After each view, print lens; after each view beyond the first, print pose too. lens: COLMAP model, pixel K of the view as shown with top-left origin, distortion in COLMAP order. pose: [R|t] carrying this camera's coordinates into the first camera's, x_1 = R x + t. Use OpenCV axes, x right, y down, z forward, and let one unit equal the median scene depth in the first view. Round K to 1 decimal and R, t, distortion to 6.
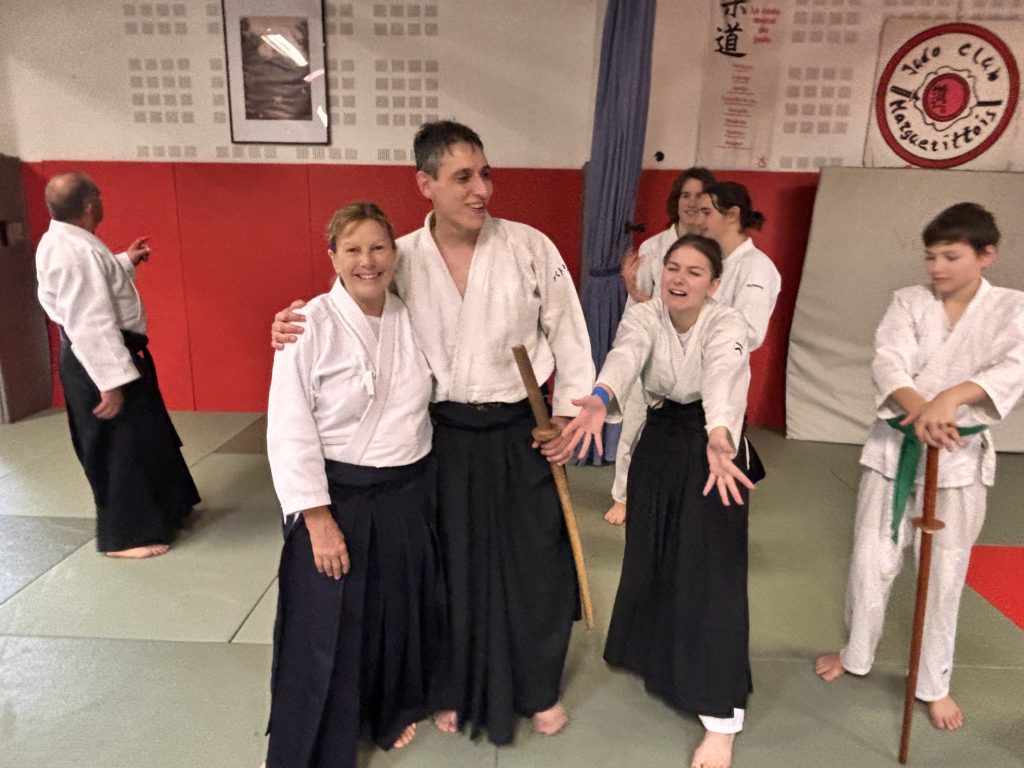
lens RADIAL K [[664.0, 0, 509.1], [0, 664.0, 383.6], [0, 0, 1]] dist [0.008566, -0.022118]
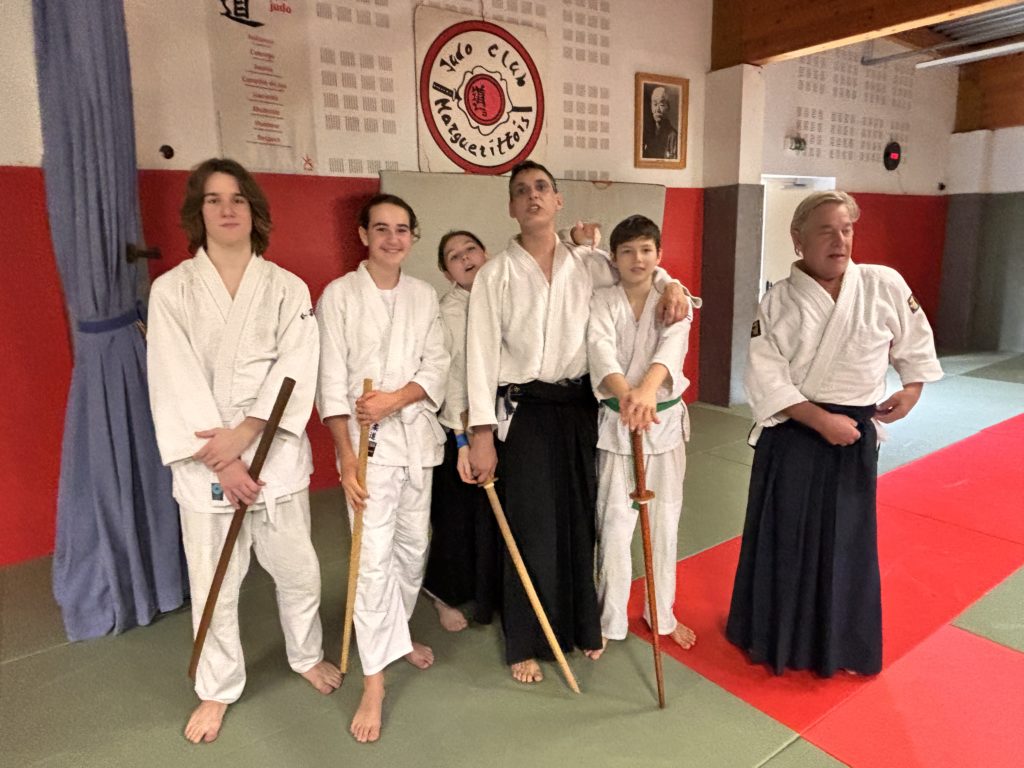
lens RADIAL K [[664.0, 0, 507.2], [0, 664.0, 390.5], [0, 0, 1]] dist [0.008566, -0.022118]
pose [[0.794253, -0.170367, 0.583213, 0.058640], [0.179727, 0.982805, 0.042332, -0.057098], [-0.580397, 0.071196, 0.811216, 0.236099]]
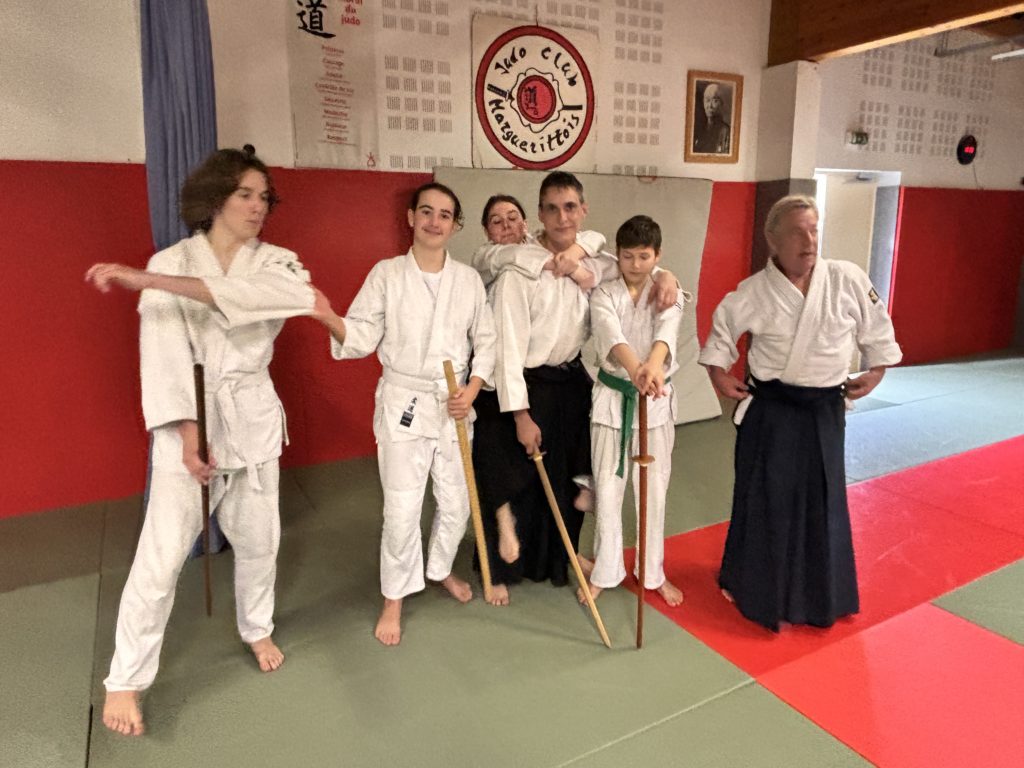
lens RADIAL K [[664.0, 0, 506.5], [0, 664.0, 385.5], [0, 0, 1]] dist [0.008566, -0.022118]
pose [[0.862487, -0.141473, 0.485904, 0.062757], [0.143674, 0.989076, 0.032950, -0.038789], [-0.485257, 0.041393, 0.873391, 0.149518]]
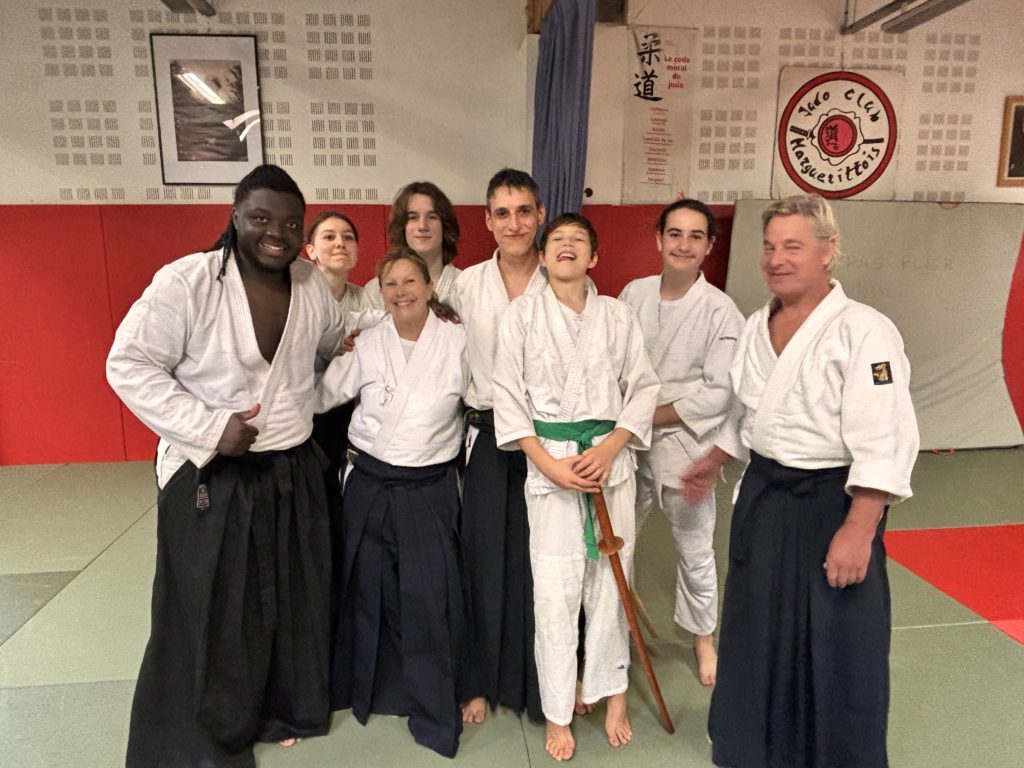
lens RADIAL K [[680.4, 0, 507.4], [0, 680.4, 387.0], [0, 0, 1]] dist [0.012611, -0.029475]
pose [[0.990658, -0.049997, 0.126877, -0.057883], [0.056275, 0.997337, -0.046385, 0.011955], [-0.124220, 0.053091, 0.990833, -0.046489]]
